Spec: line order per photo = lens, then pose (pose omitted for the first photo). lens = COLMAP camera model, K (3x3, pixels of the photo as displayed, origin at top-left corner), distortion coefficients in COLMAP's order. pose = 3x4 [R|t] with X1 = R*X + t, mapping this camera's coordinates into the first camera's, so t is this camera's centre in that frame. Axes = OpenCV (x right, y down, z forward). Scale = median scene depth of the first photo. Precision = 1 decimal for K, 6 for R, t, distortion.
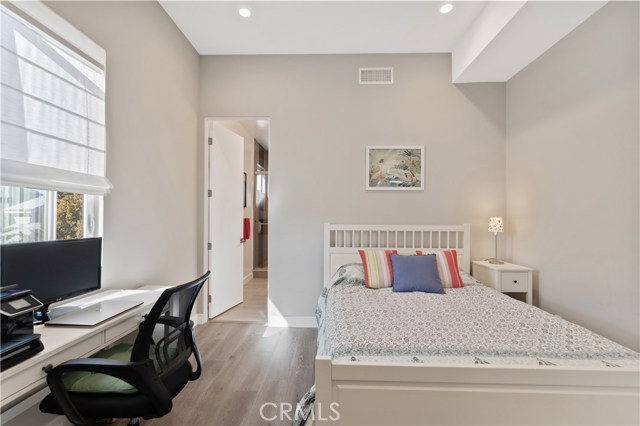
lens RADIAL K [[282.7, 0, 320.0], [0, 282.7, 213.0], [0, 0, 1]] dist [-0.003506, 0.000039]
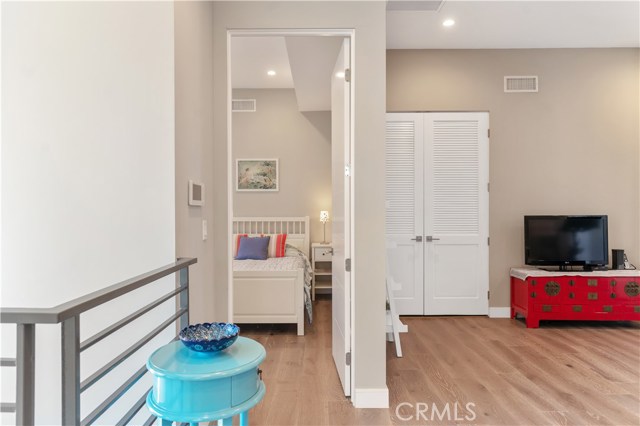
lens RADIAL K [[403.9, 0, 320.0], [0, 403.9, 213.0], [0, 0, 1]] dist [0.000243, 0.000584]
pose [[0.999488, -0.008661, 0.030802, 0.506839], [0.007789, 0.999568, 0.028326, -0.030247], [-0.031034, -0.028072, 0.999124, -0.944610]]
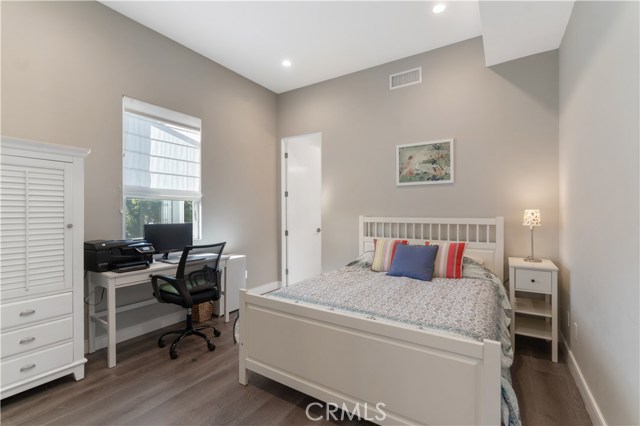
lens RADIAL K [[288.3, 0, 320.2], [0, 288.3, 211.0], [0, 0, 1]] dist [-0.004518, -0.000119]
pose [[0.857967, -0.009160, -0.513623, 0.485369], [0.017791, 0.999771, 0.011889, -0.002161], [0.513397, -0.019338, 0.857933, -0.112833]]
